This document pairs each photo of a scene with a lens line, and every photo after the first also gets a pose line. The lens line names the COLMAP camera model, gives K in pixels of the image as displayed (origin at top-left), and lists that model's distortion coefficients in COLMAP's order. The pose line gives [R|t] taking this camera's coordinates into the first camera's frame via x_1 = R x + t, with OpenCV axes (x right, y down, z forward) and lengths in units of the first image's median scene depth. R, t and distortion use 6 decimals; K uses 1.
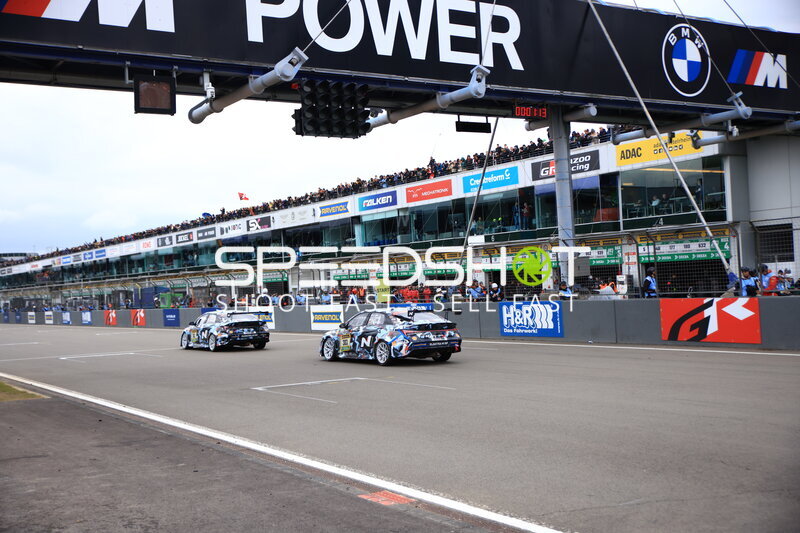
lens RADIAL K [[919.7, 0, 374.7], [0, 919.7, 279.3], [0, 0, 1]] dist [0.009470, 0.000000]
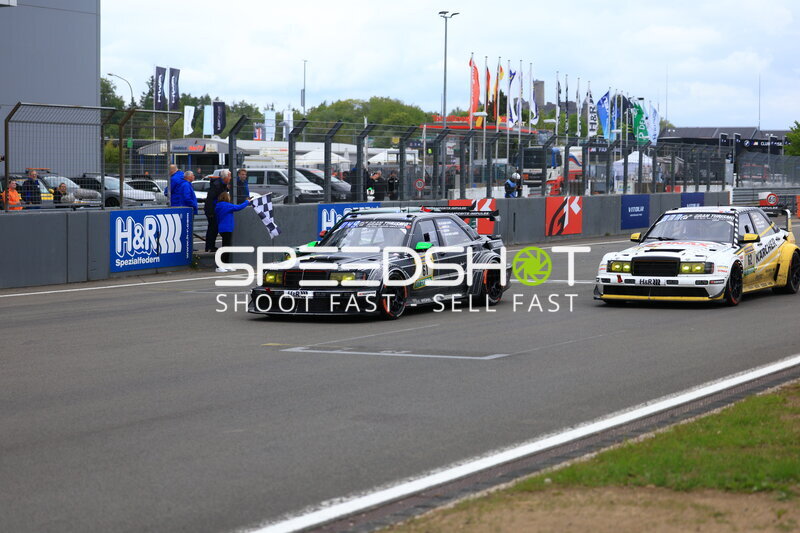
lens RADIAL K [[1767.4, 0, 397.3], [0, 1767.4, 267.5], [0, 0, 1]] dist [0.066383, 0.000000]
pose [[-0.497876, 0.003318, 0.867242, -0.911768], [0.017909, 0.999819, 0.006456, 0.057772], [-0.867063, 0.018746, -0.497845, 1.451645]]
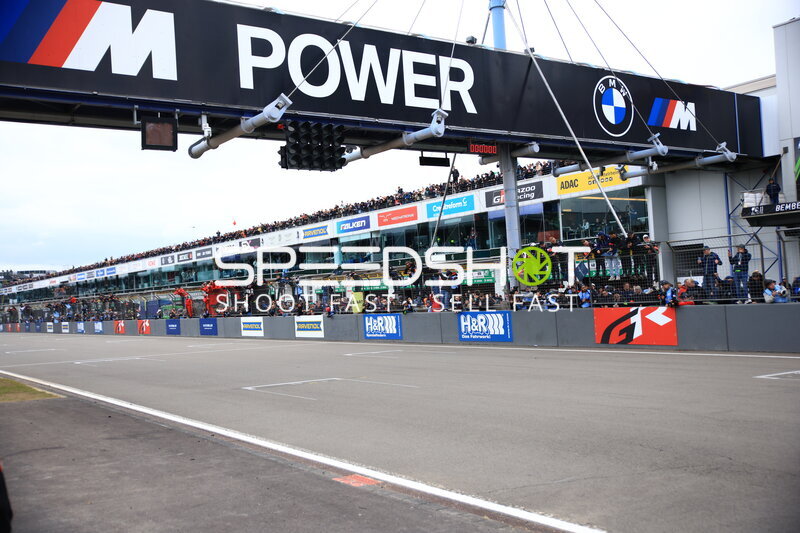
lens RADIAL K [[799.3, 0, 385.6], [0, 799.3, 265.7], [0, 0, 1]] dist [-0.037326, 0.000000]
pose [[0.999070, -0.003407, 0.042990, 0.001568], [0.004846, 0.999430, -0.033421, -0.000033], [-0.042851, 0.033598, 0.998516, -0.004390]]
